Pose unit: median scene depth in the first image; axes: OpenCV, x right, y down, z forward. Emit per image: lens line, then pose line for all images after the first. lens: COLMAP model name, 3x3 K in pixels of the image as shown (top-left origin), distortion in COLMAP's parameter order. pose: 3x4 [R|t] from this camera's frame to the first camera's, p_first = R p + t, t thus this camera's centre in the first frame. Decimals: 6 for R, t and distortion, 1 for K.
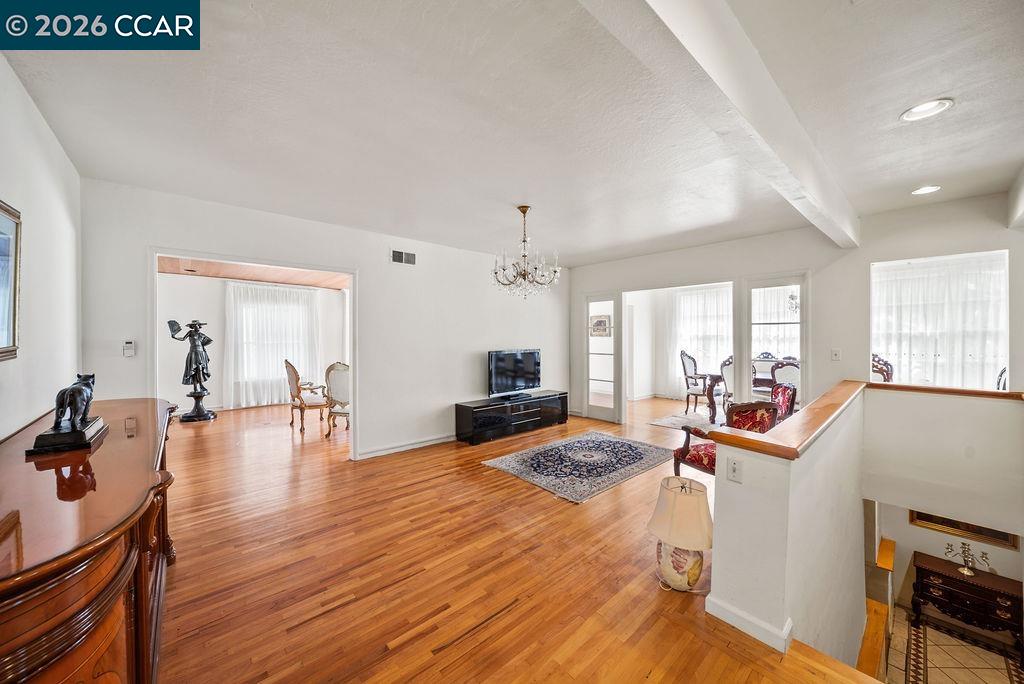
lens RADIAL K [[376.1, 0, 517.6], [0, 376.1, 339.4], [0, 0, 1]] dist [-0.003852, 0.000028]
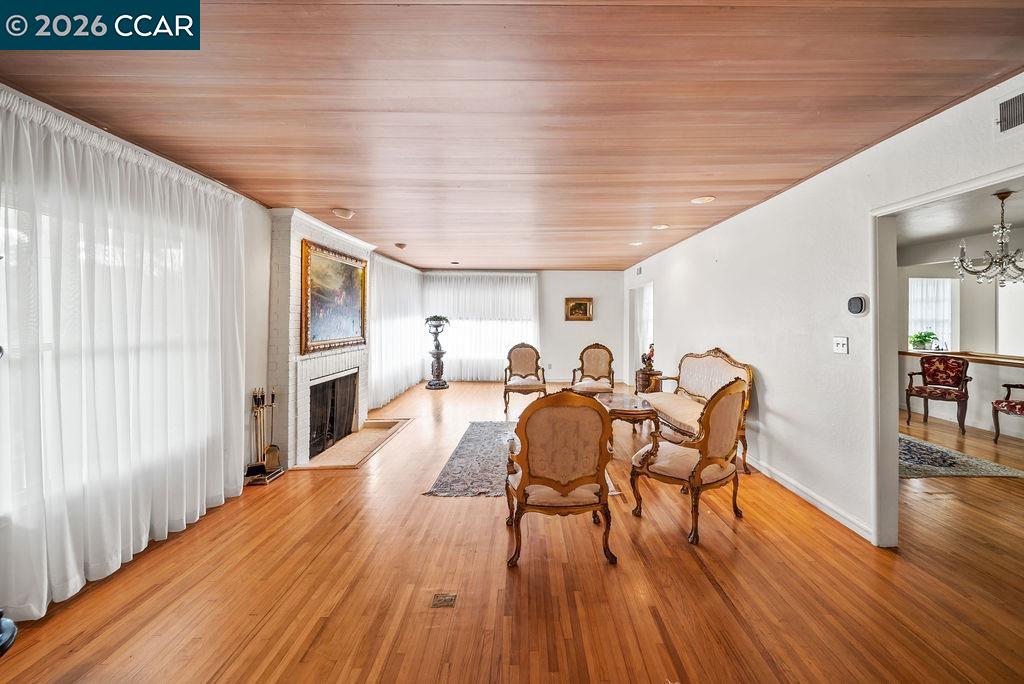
lens RADIAL K [[376.1, 0, 525.0], [0, 376.1, 317.3], [0, 0, 1]] dist [-0.003852, 0.000028]
pose [[0.658676, 0.004916, 0.752411, -1.345918], [0.002965, 0.999954, -0.009129, -0.021210], [-0.752421, 0.008244, 0.658631, 1.147070]]
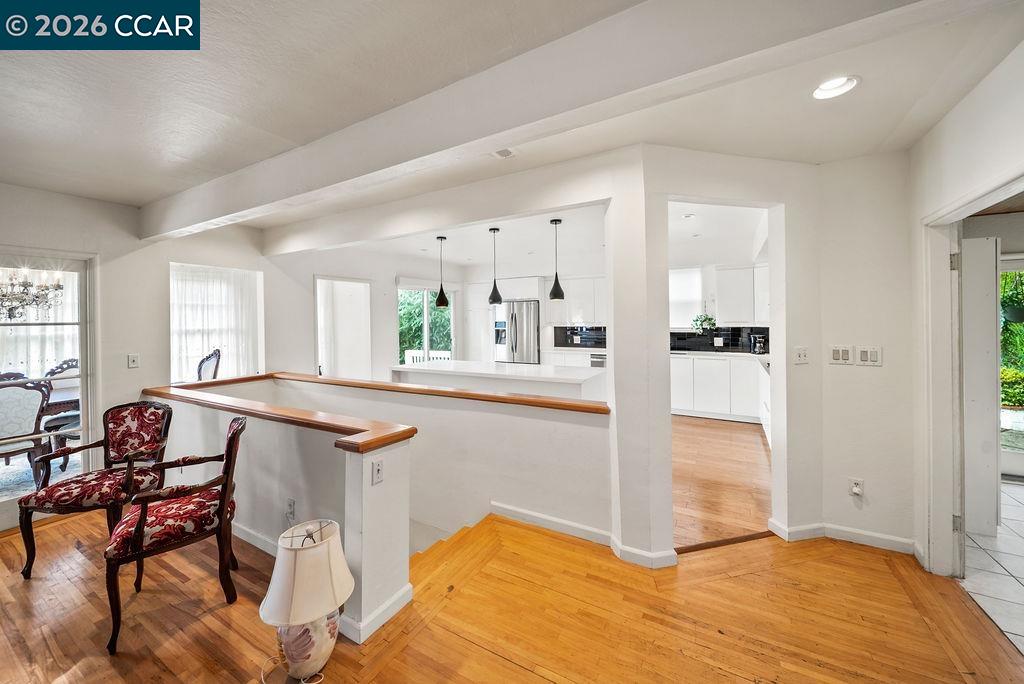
lens RADIAL K [[376.1, 0, 515.3], [0, 376.1, 317.9], [0, 0, 1]] dist [-0.003852, 0.000028]
pose [[-0.326621, 0.012705, 0.945070, -0.246177], [0.034599, 0.999400, -0.001478, -0.025676], [-0.944522, 0.032216, -0.326865, 0.459197]]
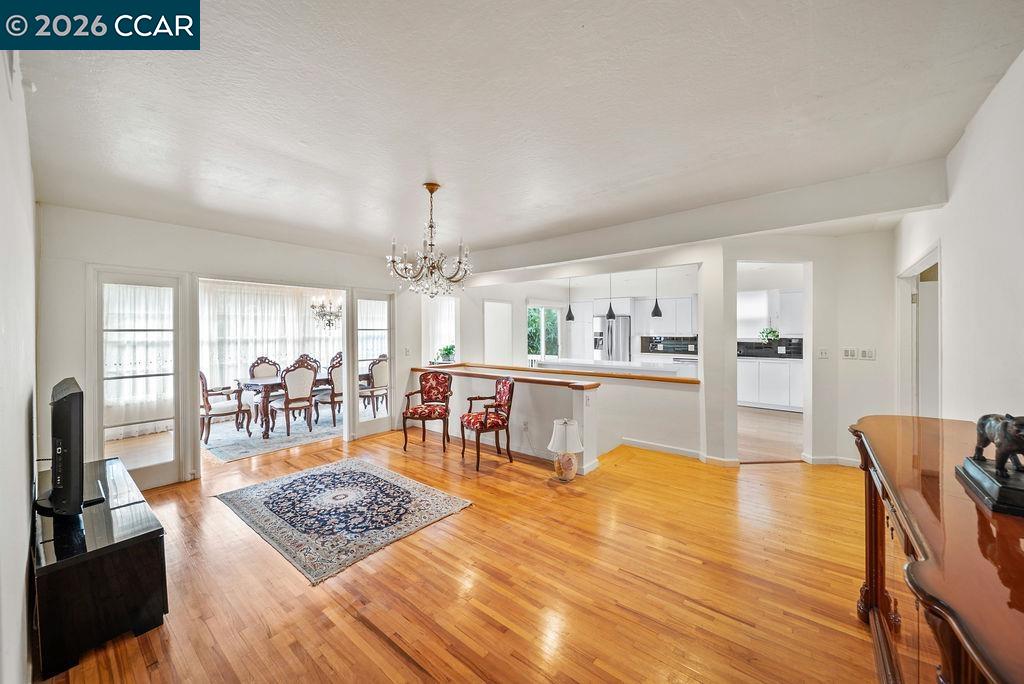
lens RADIAL K [[376.1, 0, 517.8], [0, 376.1, 334.5], [0, 0, 1]] dist [-0.003852, 0.000028]
pose [[-0.184883, -0.002412, 0.982758, -0.715756], [0.023905, 0.999690, 0.006951, -0.025775], [-0.982470, 0.024778, -0.184768, 0.859700]]
